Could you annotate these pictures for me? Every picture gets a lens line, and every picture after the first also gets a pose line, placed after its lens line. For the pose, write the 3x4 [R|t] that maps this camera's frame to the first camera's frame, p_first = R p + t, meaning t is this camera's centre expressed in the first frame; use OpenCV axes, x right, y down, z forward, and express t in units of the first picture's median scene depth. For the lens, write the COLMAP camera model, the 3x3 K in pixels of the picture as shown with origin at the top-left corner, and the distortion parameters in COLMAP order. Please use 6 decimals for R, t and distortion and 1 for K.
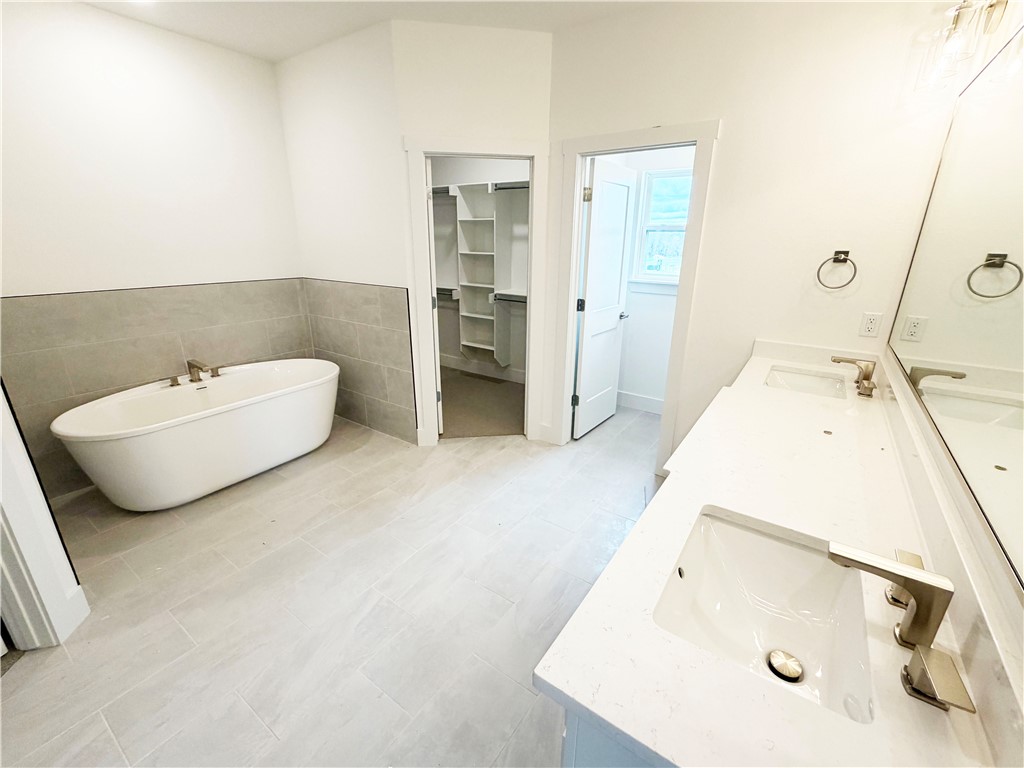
lens RADIAL K [[439.8, 0, 512.0], [0, 439.8, 384.0], [0, 0, 1]] dist [0.000539, -0.000231]
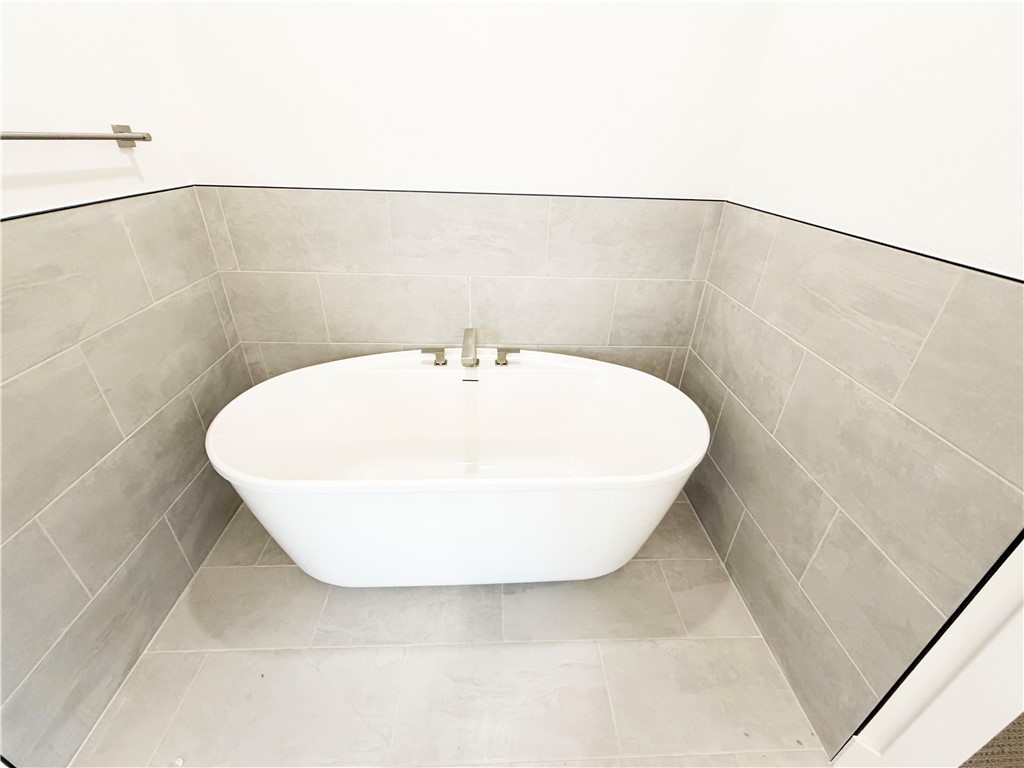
lens RADIAL K [[439.8, 0, 512.0], [0, 439.8, 384.0], [0, 0, 1]] dist [0.000539, -0.000231]
pose [[0.606920, 0.393828, -0.690324, -0.237685], [-0.275142, 0.918997, 0.282385, -0.146037], [0.745617, 0.018552, 0.666117, 0.576285]]
